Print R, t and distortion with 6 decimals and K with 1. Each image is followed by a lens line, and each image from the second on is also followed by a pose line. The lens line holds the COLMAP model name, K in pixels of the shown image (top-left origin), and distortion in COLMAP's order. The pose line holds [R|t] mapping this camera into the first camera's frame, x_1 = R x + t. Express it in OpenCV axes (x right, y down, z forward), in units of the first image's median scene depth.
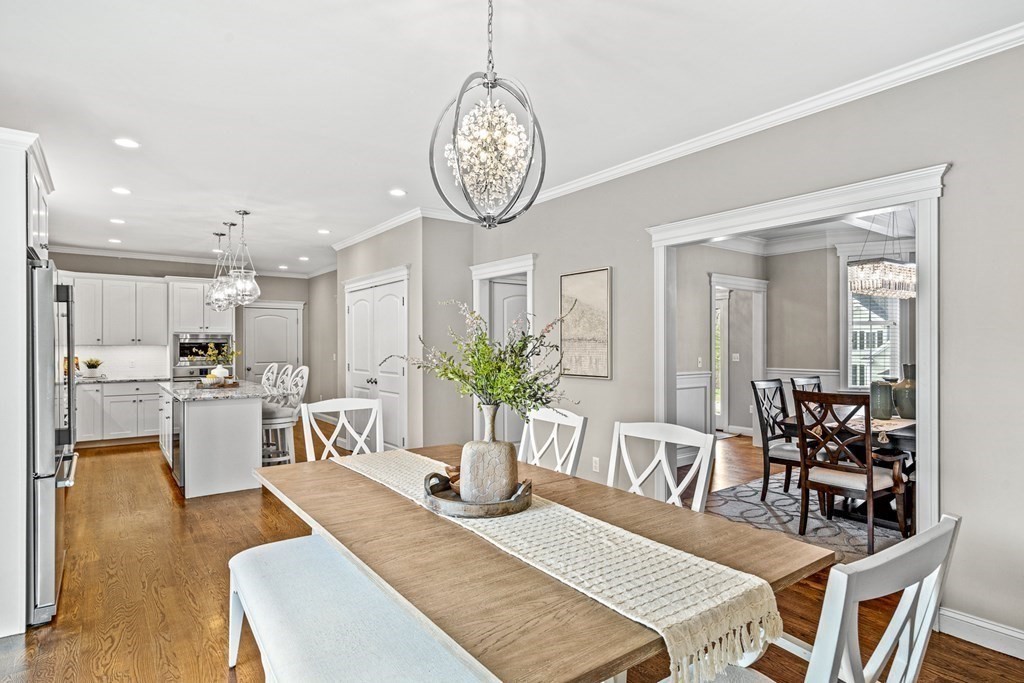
lens RADIAL K [[557.3, 0, 511.2], [0, 557.3, 341.0], [0, 0, 1]] dist [0.004920, 0.001239]
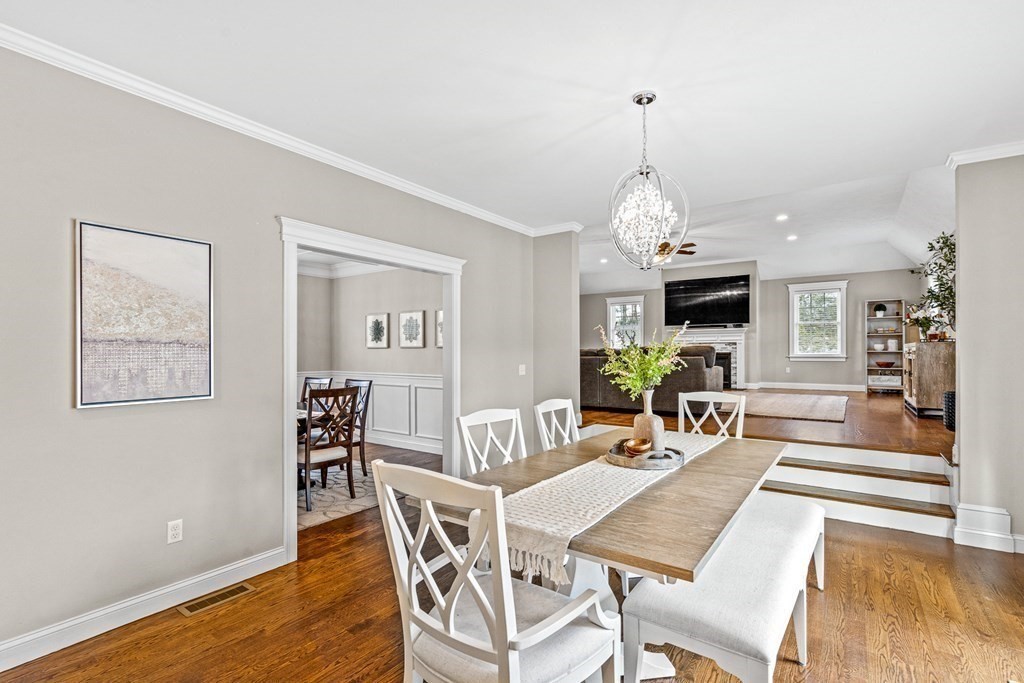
lens RADIAL K [[467.7, 0, 520.1], [0, 467.7, 349.6], [0, 0, 1]] dist [-0.003920, 0.001847]
pose [[-0.314569, 0.011426, 0.949166, -0.325795], [-0.005463, 0.999889, -0.013847, 0.007664], [-0.949219, -0.009541, -0.314472, 0.502044]]
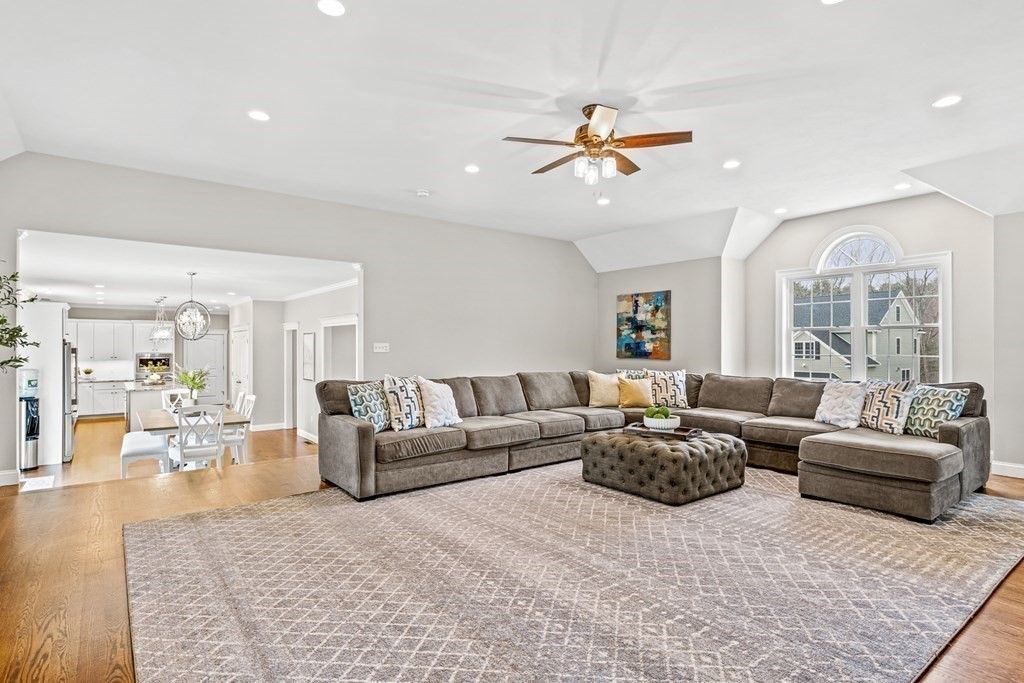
lens RADIAL K [[535.9, 0, 512.8], [0, 535.9, 344.0], [0, 0, 1]] dist [0.000210, -0.001166]
pose [[0.999783, 0.004957, 0.020209, 0.679437], [-0.005000, 0.999985, 0.002059, -0.068318], [-0.020199, -0.002160, 0.999794, -0.874338]]
